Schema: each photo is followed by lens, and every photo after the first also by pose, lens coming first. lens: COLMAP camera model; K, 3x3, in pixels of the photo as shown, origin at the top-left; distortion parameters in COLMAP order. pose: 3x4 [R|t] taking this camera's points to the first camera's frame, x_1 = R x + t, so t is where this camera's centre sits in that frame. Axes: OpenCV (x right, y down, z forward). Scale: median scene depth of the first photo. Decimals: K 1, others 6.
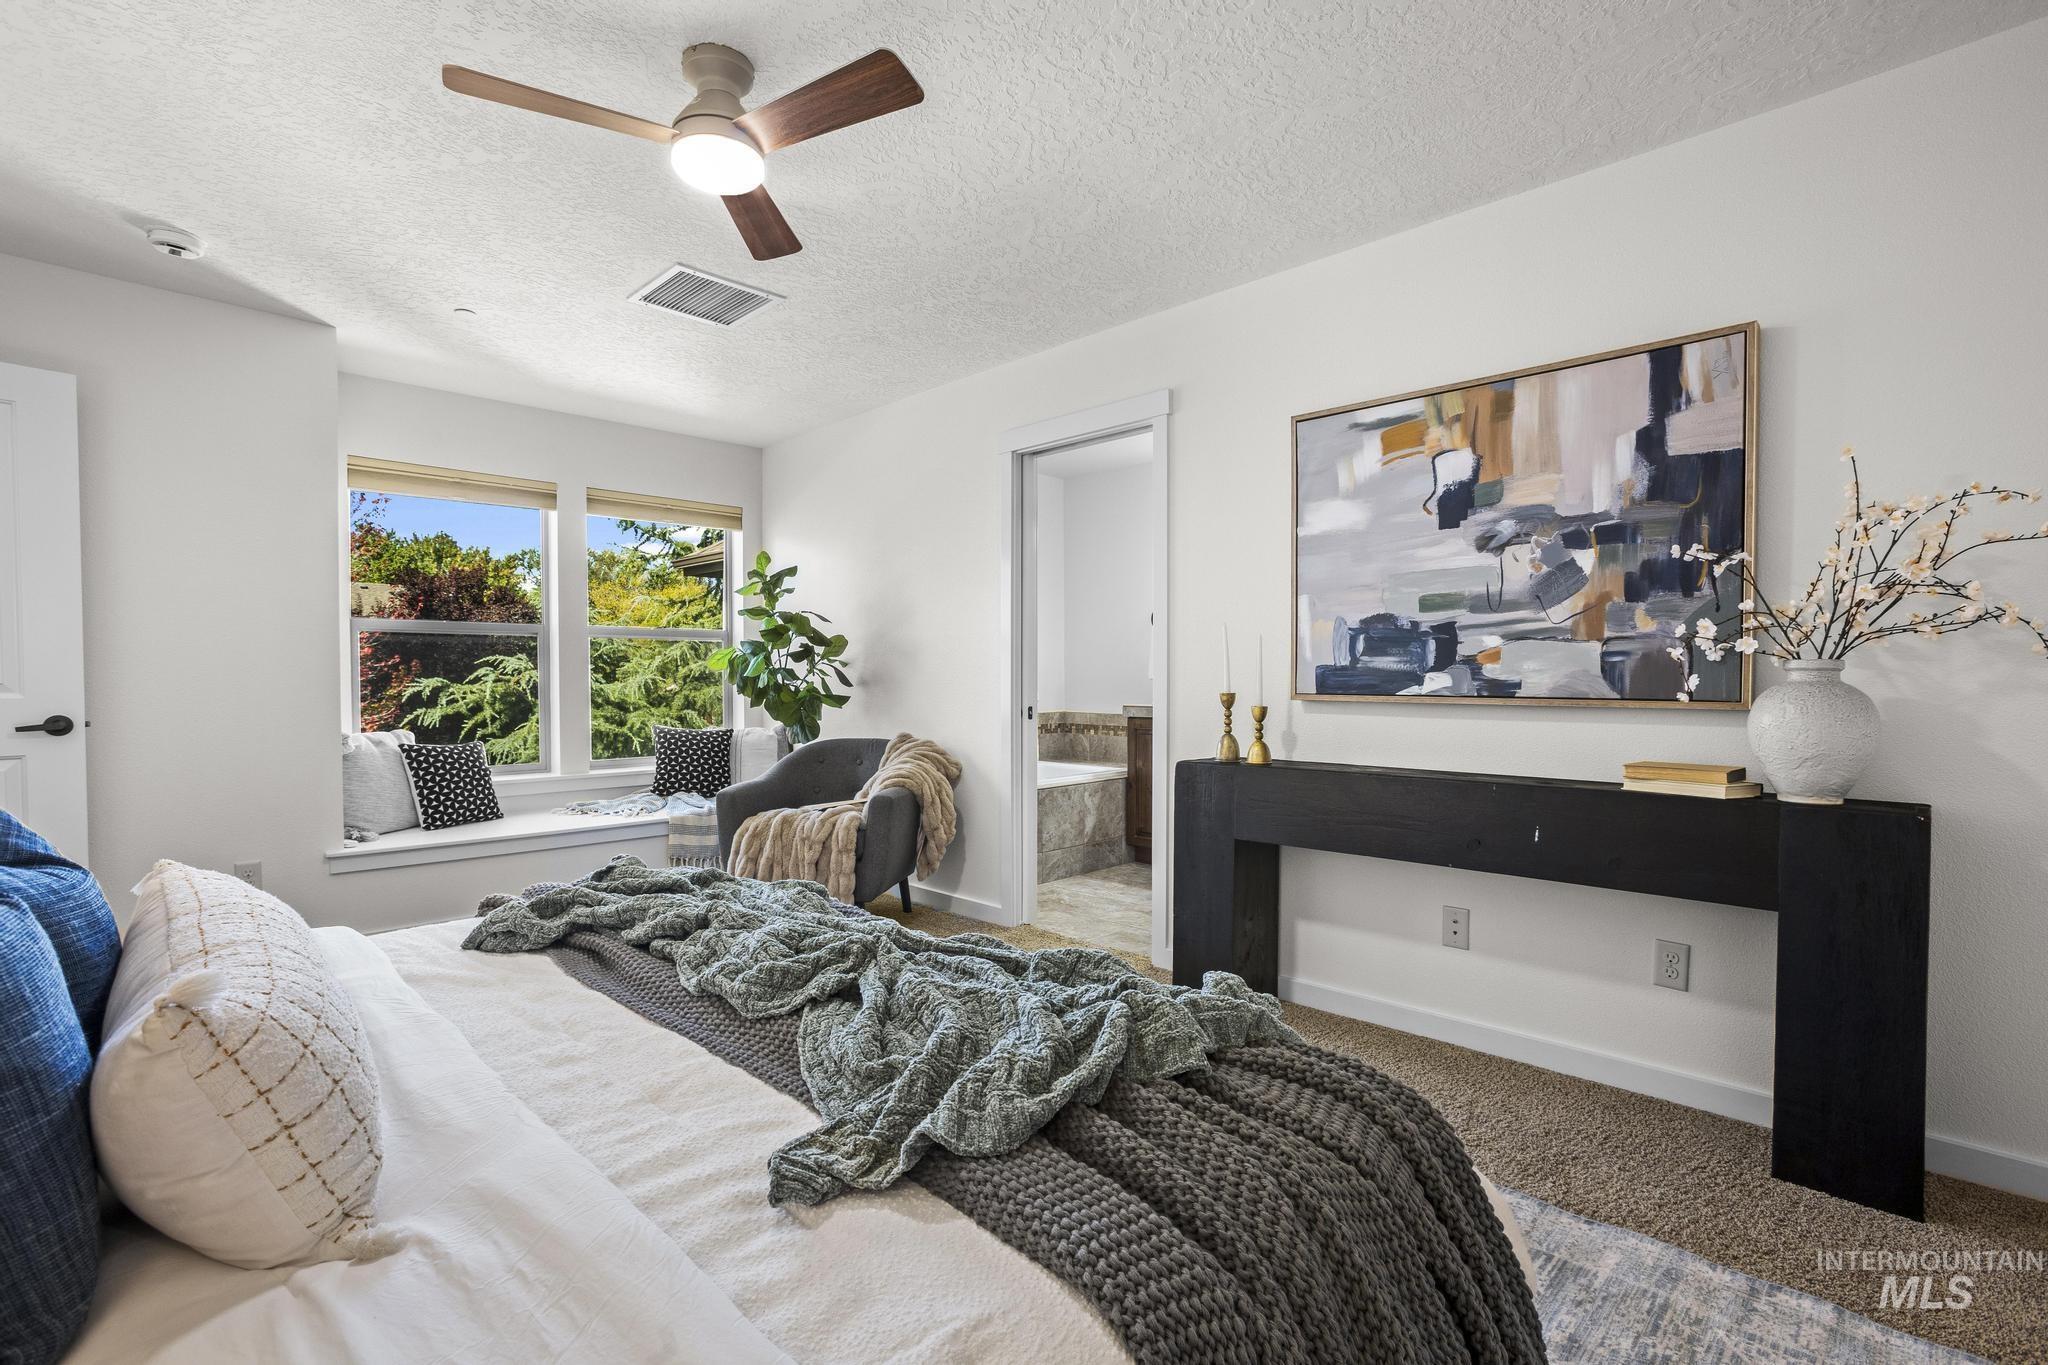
lens RADIAL K [[951.5, 0, 1069.5], [0, 951.5, 682.9], [0, 0, 1]] dist [-0.017602, 0.001678]
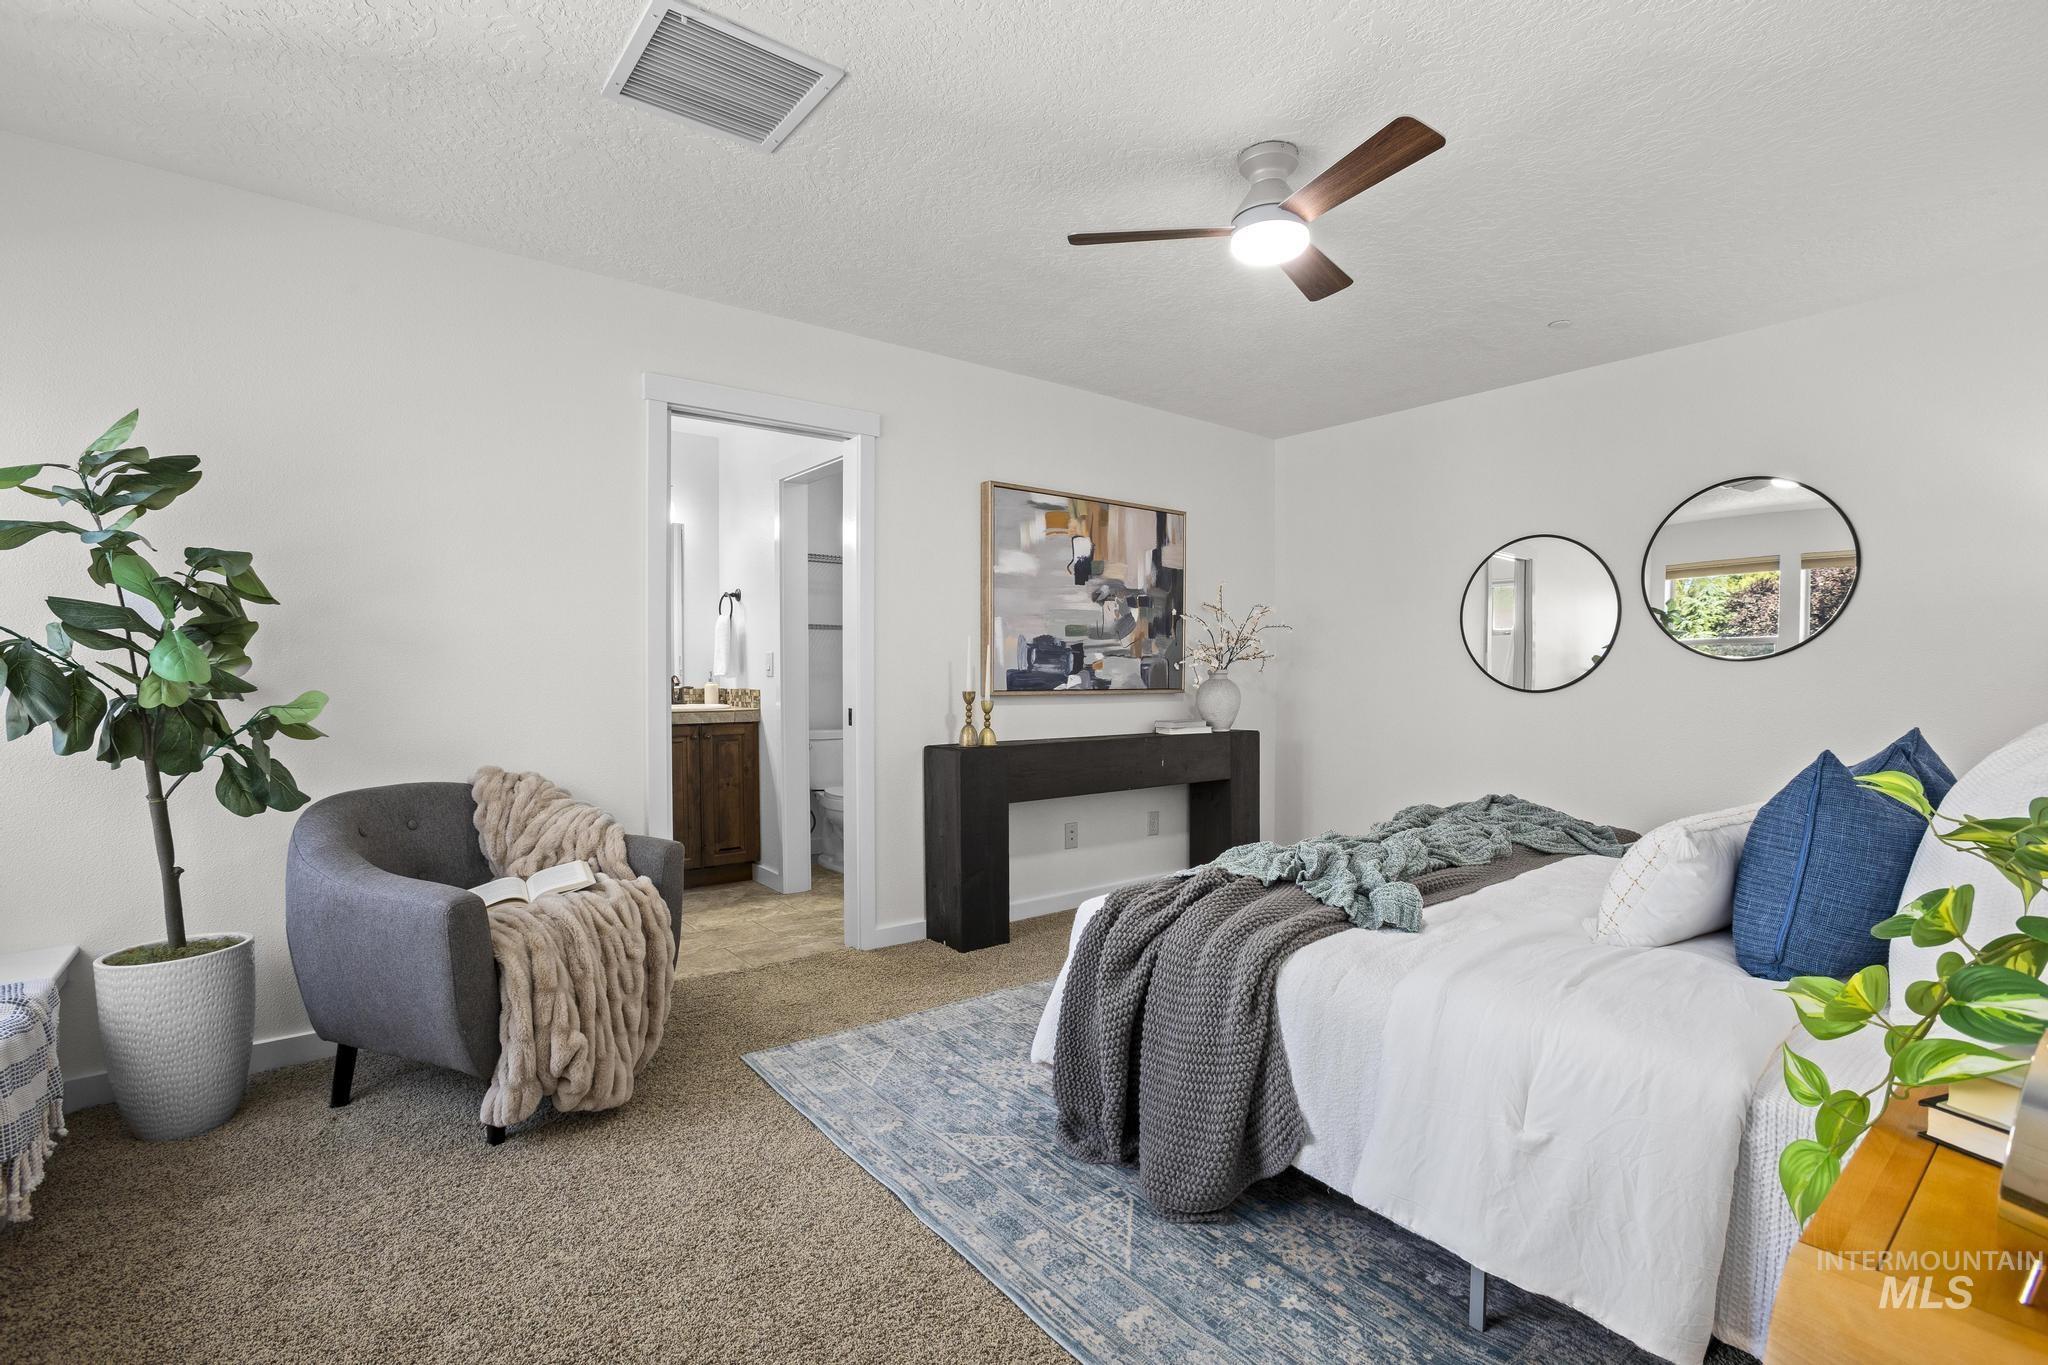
lens RADIAL K [[951.5, 0, 1033.4], [0, 951.5, 684.3], [0, 0, 1]] dist [-0.017602, 0.001678]
pose [[0.144861, -0.006859, 0.989428, -1.205221], [0.010594, 0.999929, 0.005380, -0.004851], [-0.989395, 0.009702, 0.144924, 0.851344]]
